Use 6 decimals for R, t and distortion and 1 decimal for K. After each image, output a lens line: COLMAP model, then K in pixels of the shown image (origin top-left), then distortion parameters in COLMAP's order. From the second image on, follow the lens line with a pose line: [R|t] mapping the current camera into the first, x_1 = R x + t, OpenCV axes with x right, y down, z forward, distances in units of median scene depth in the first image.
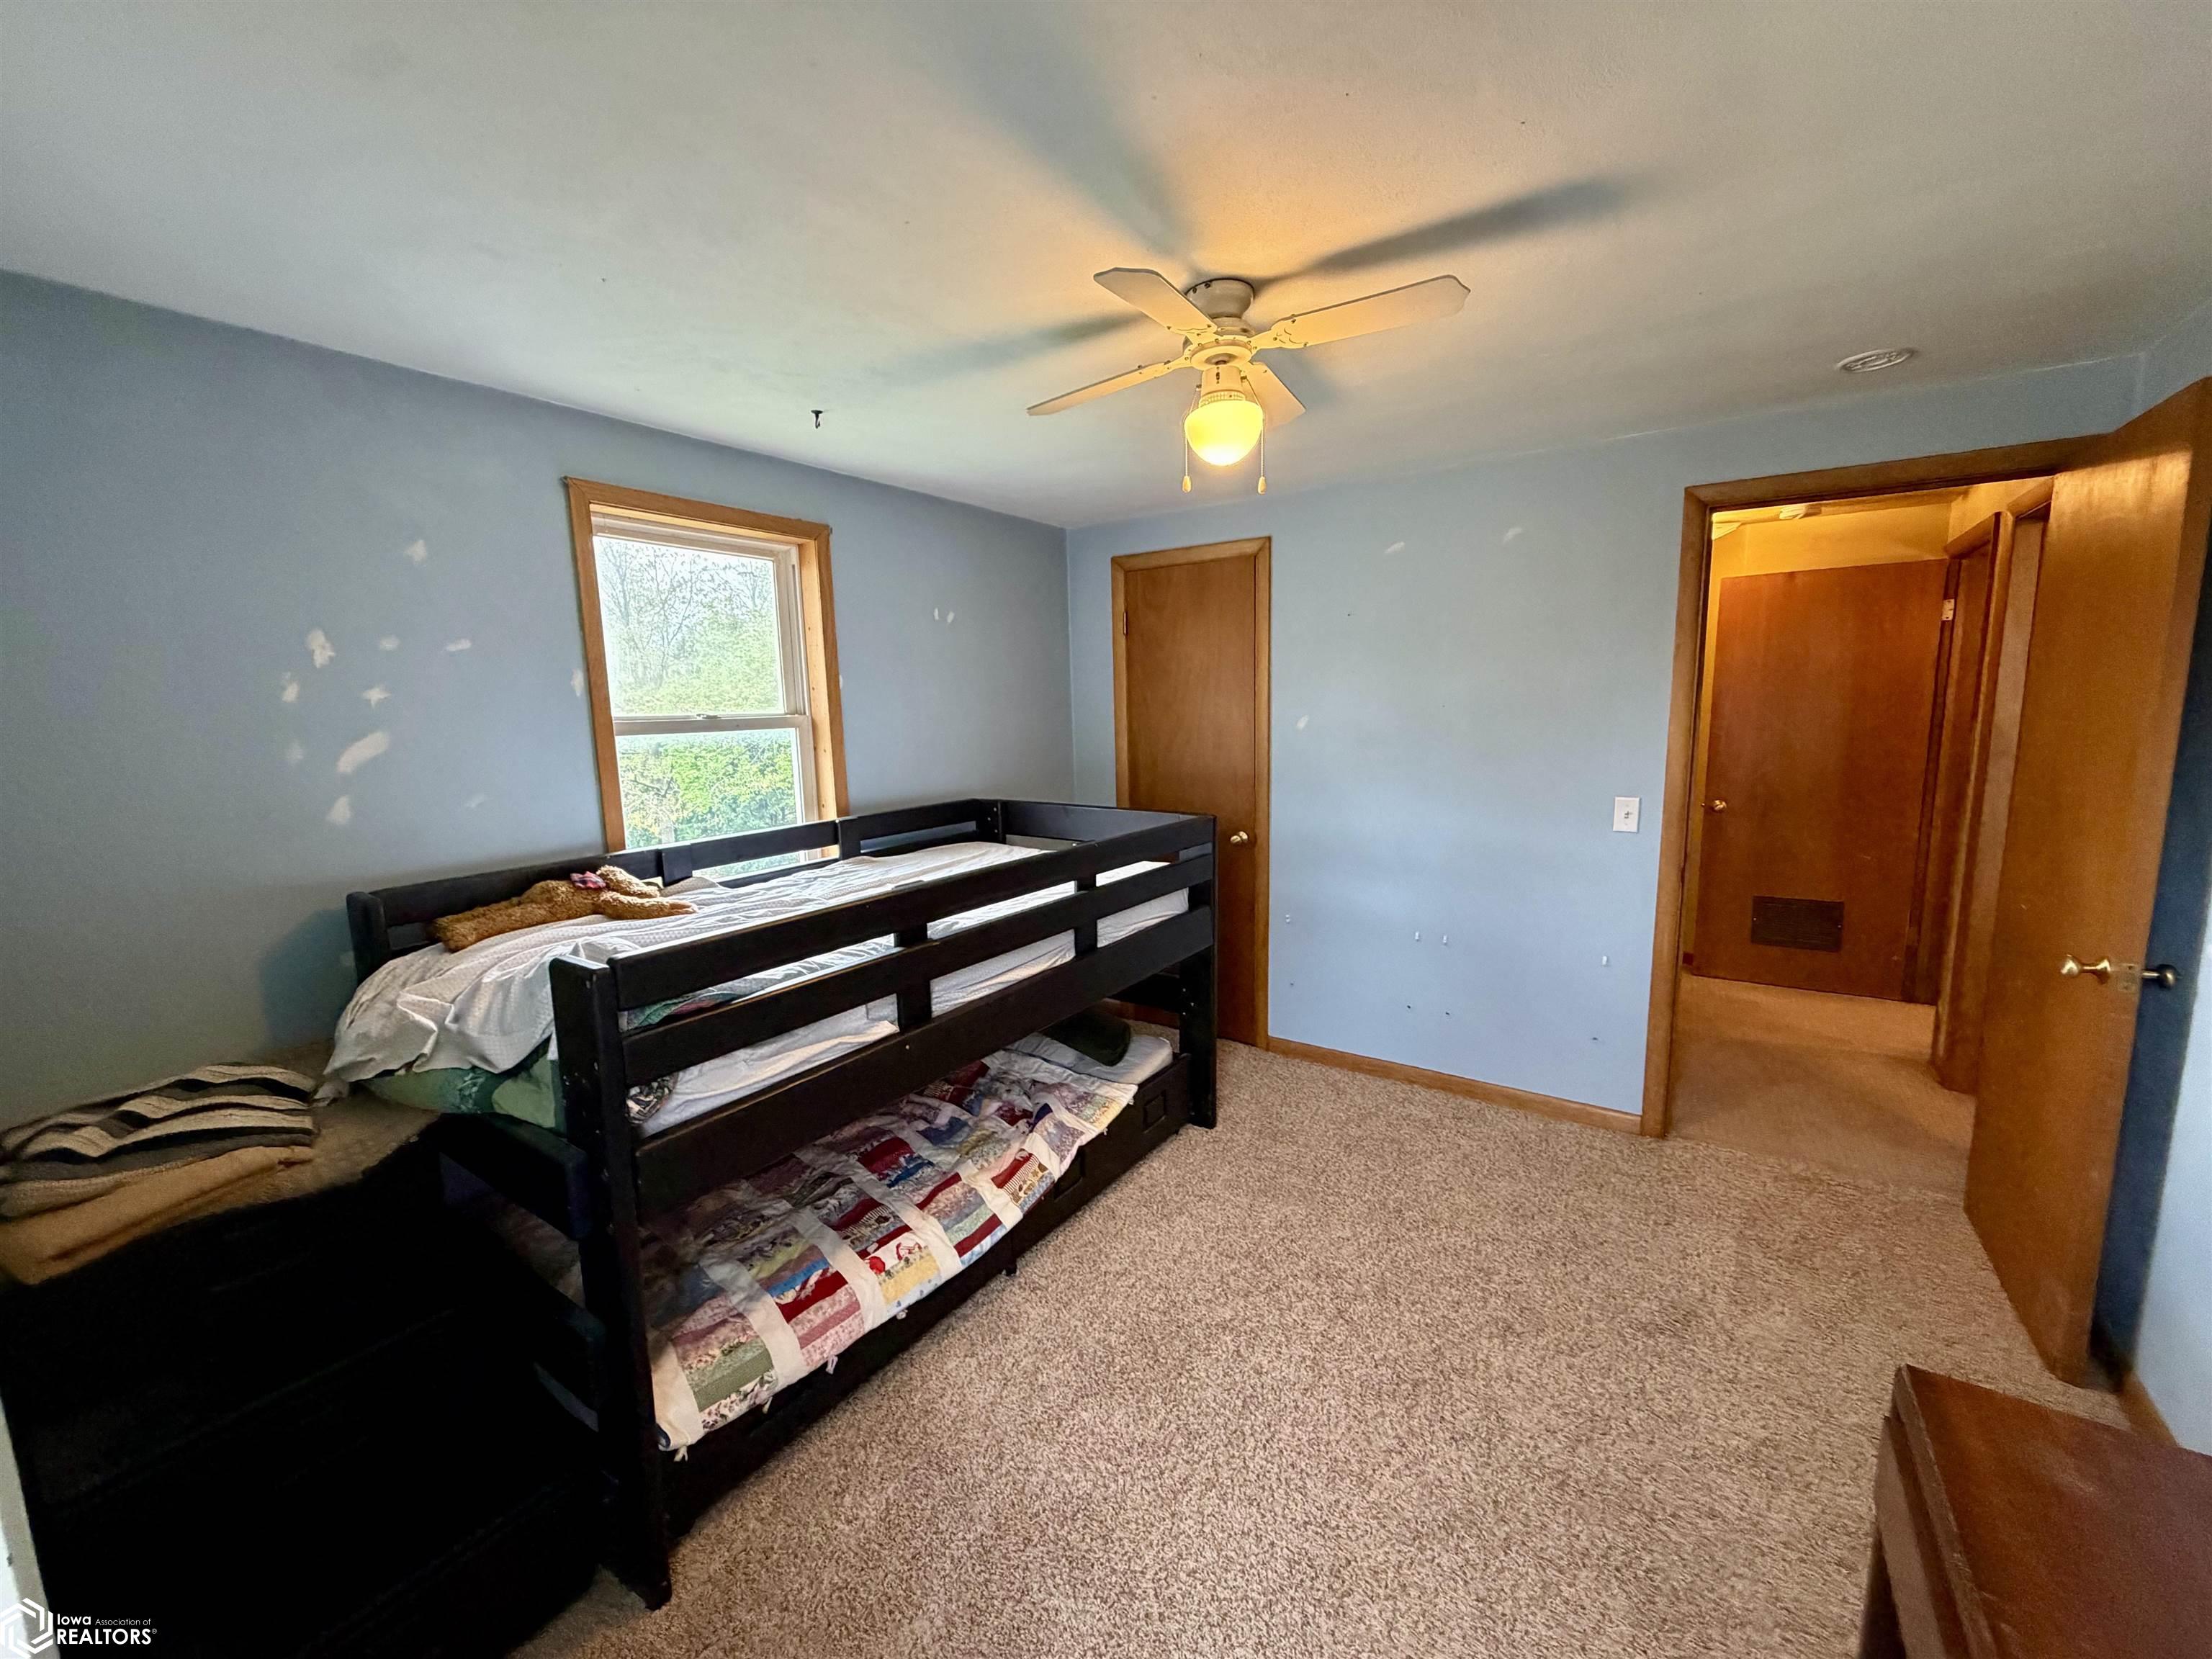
lens RADIAL K [[879.3, 0, 1105.6], [0, 879.3, 829.7], [0, 0, 1]] dist [-0.002255, 0.000230]
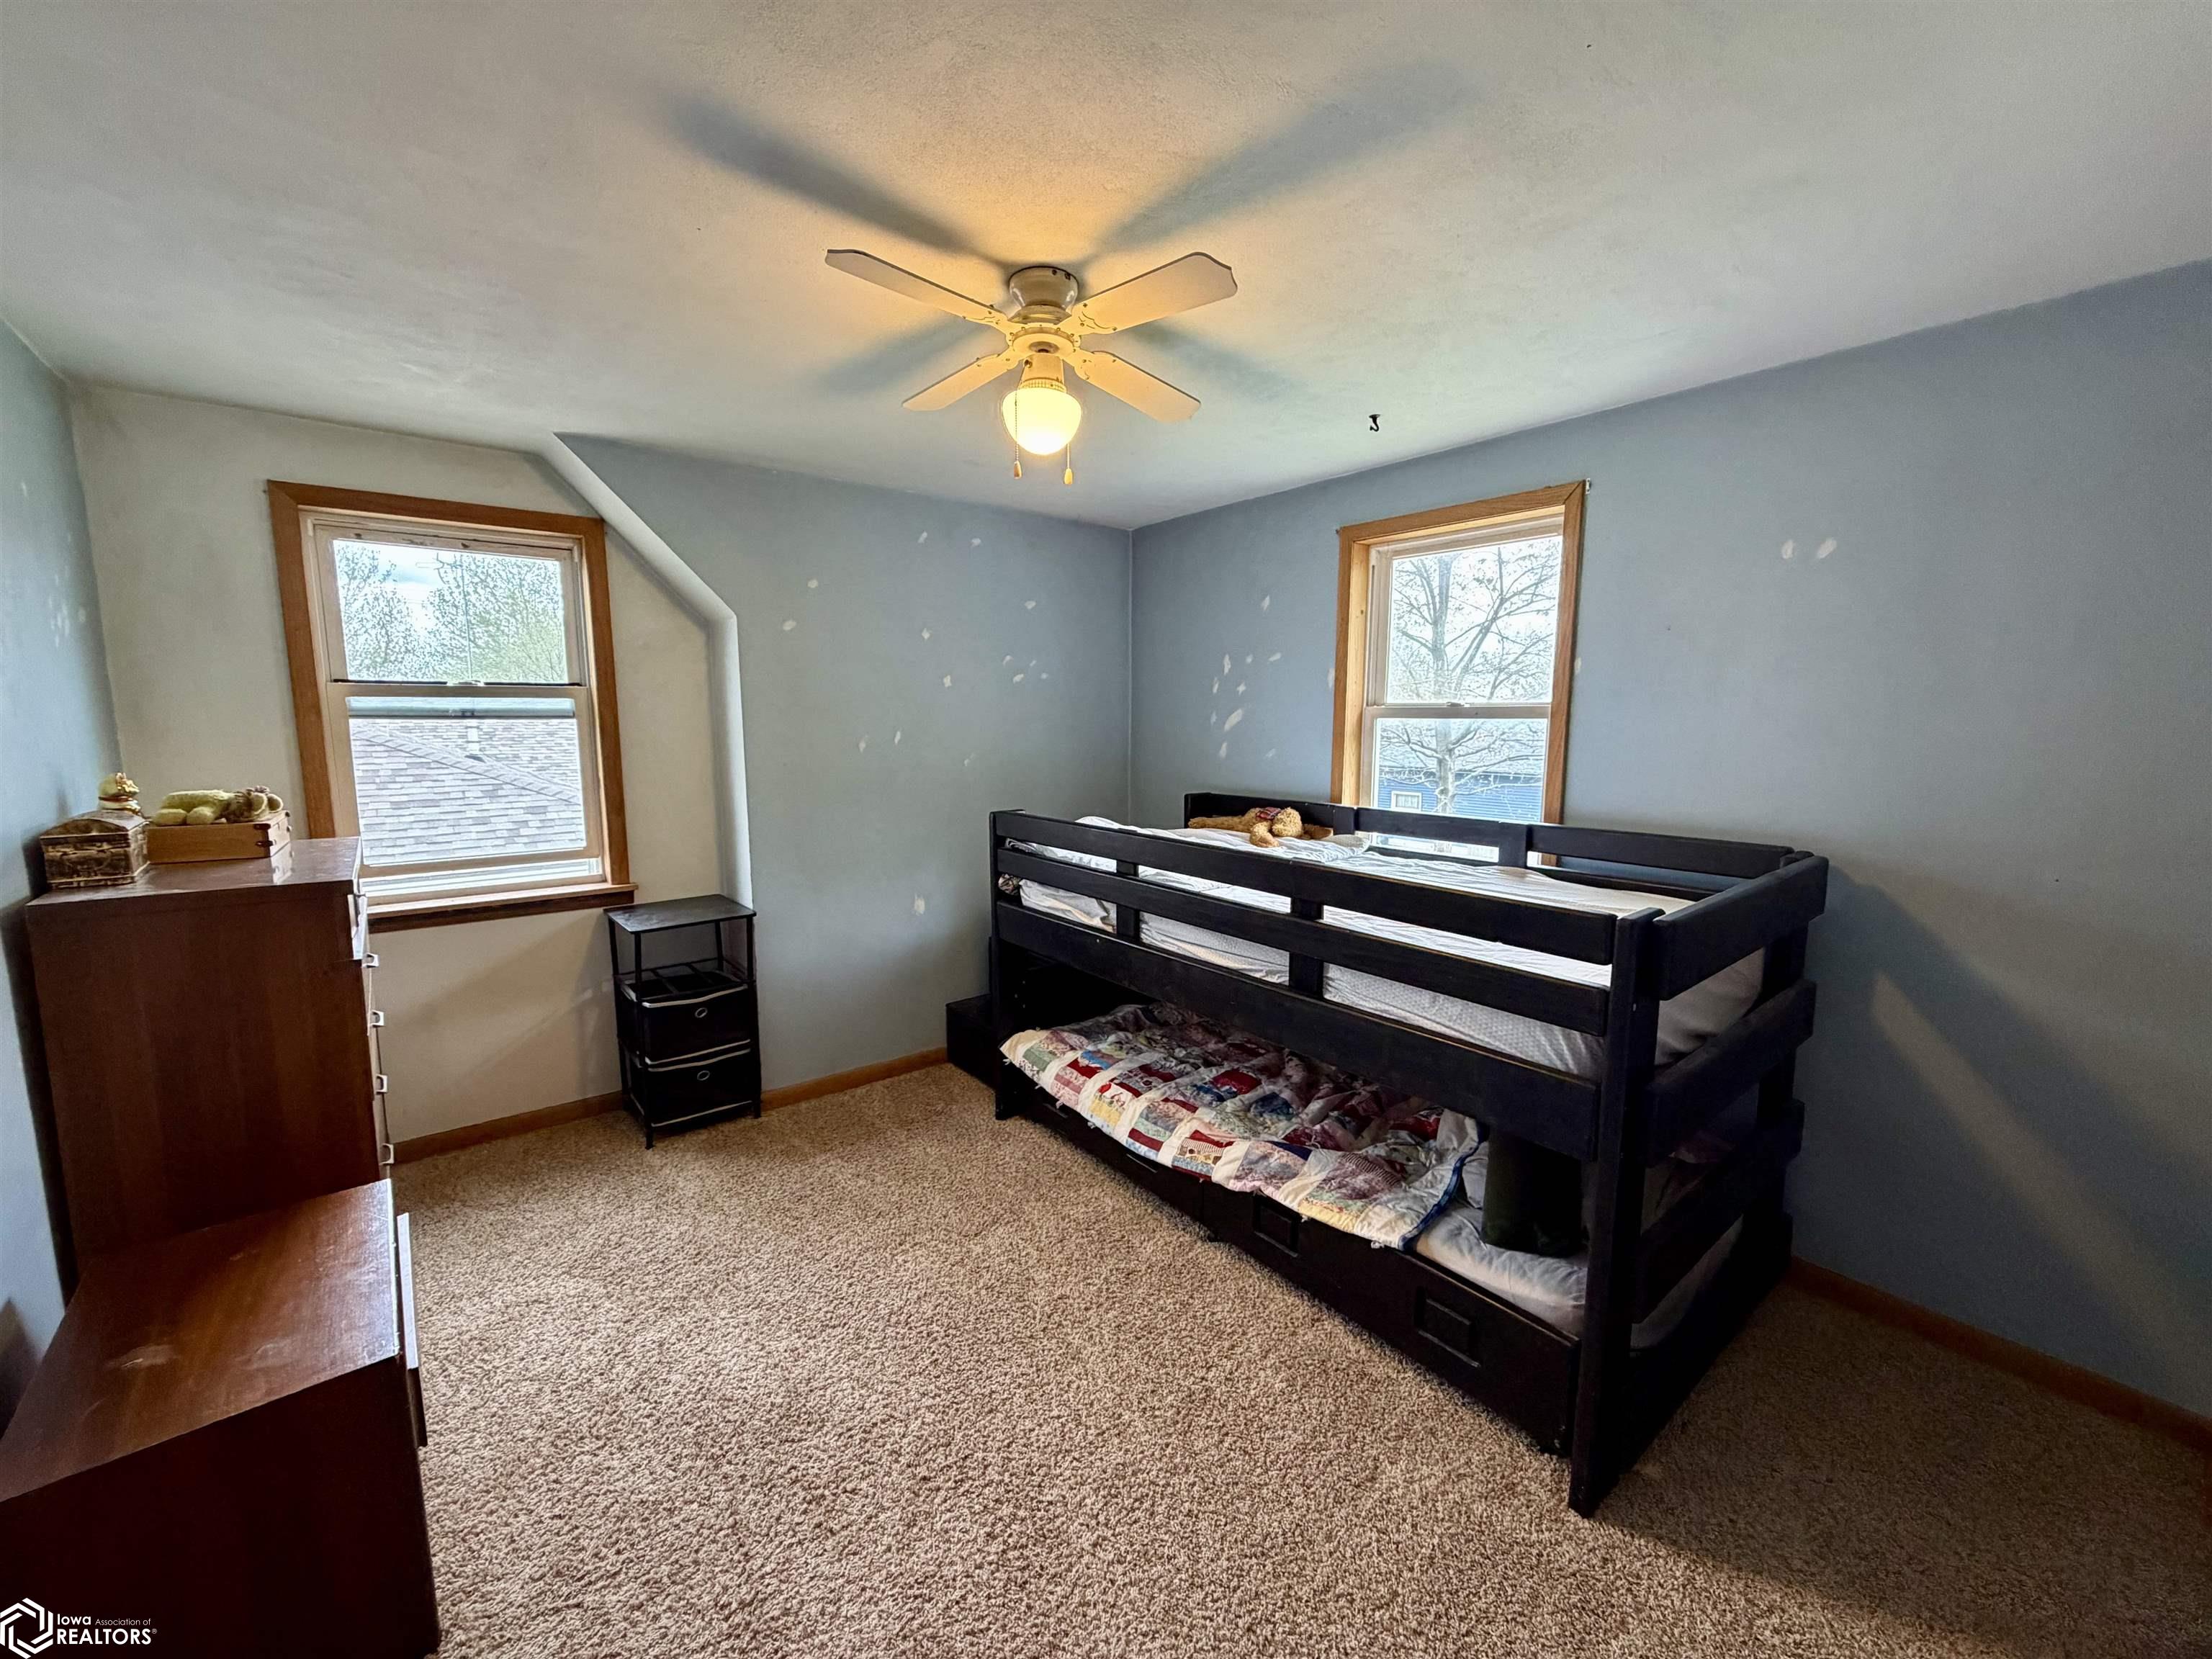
lens RADIAL K [[879.3, 0, 1104.9], [0, 879.3, 828.4], [0, 0, 1]] dist [-0.002255, 0.000230]
pose [[-0.288864, 0.155097, -0.944723, 0.938892], [-0.123709, 0.972470, 0.197479, -0.184293], [0.949344, 0.173915, -0.261725, 1.181921]]
